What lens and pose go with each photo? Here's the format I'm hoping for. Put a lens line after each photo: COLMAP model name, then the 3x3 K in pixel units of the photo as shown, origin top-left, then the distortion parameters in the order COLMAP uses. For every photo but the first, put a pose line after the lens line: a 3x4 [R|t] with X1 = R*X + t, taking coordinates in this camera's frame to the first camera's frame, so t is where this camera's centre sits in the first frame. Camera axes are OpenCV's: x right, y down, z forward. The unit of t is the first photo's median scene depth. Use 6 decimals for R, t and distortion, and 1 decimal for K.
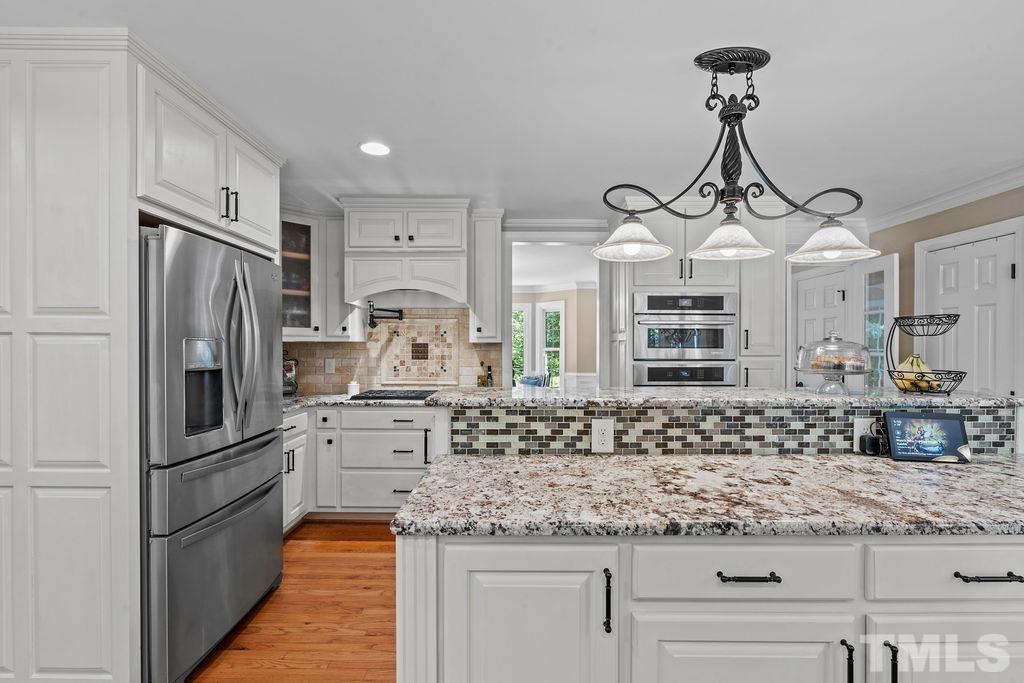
lens RADIAL K [[467.9, 0, 511.6], [0, 467.9, 346.4], [0, 0, 1]] dist [-0.003803, 0.000814]
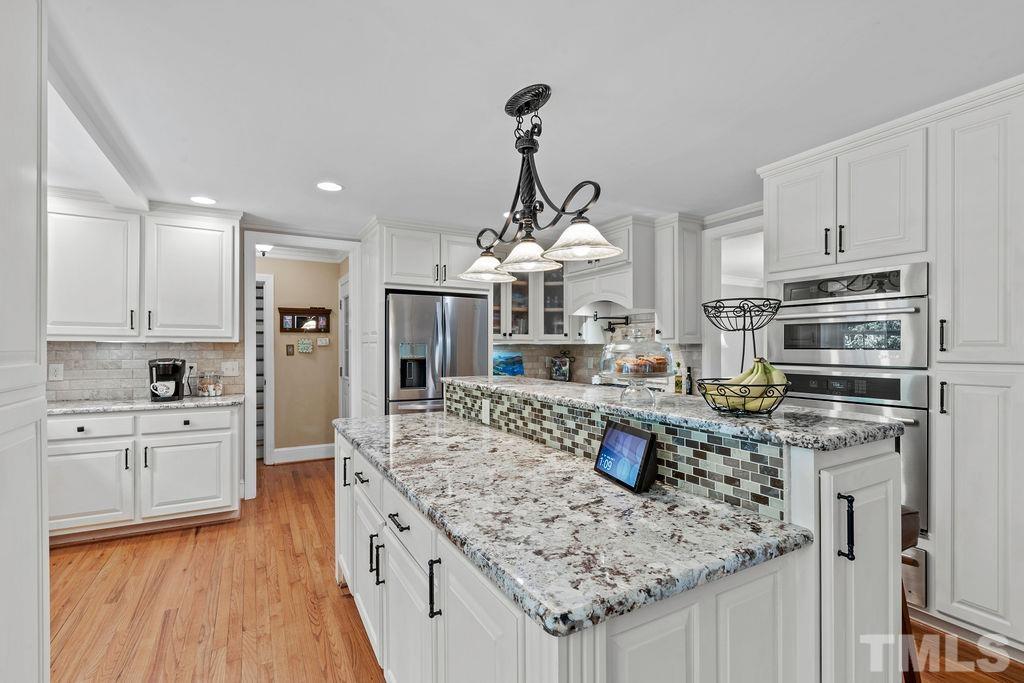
lens RADIAL K [[467.9, 0, 510.2], [0, 467.9, 343.9], [0, 0, 1]] dist [-0.003803, 0.000814]
pose [[0.484364, -0.008244, -0.874828, 1.434943], [-0.000799, 0.999951, -0.009865, 0.005200], [0.874866, 0.005477, 0.484334, 0.393138]]
